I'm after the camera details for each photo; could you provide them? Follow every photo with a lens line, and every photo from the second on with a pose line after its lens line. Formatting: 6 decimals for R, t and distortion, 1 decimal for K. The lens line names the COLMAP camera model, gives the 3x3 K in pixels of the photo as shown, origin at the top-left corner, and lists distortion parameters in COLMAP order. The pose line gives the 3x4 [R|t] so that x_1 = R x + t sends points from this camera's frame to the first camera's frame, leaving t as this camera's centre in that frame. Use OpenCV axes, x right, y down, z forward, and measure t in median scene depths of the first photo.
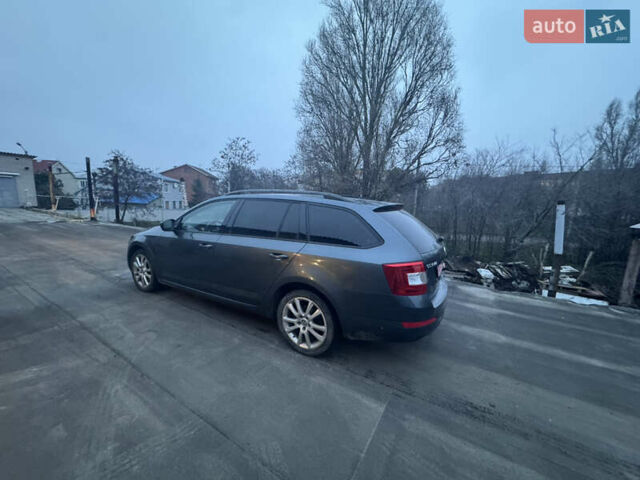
lens RADIAL K [[254.7, 0, 319.3], [0, 254.7, 240.5], [0, 0, 1]] dist [-0.003445, 0.000963]
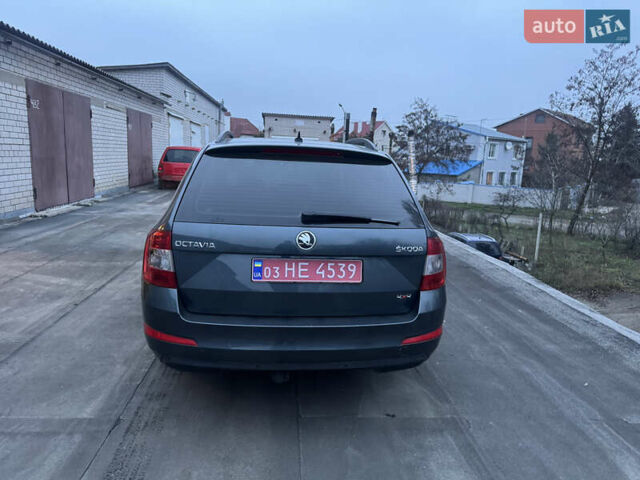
lens RADIAL K [[451.6, 0, 321.6], [0, 451.6, 239.8], [0, 0, 1]] dist [0.045462, -0.052544]
pose [[0.587266, 0.132155, -0.798532, 0.806371], [-0.141262, 0.988173, 0.059652, -0.008157], [0.796972, 0.077771, 0.598989, 0.354358]]
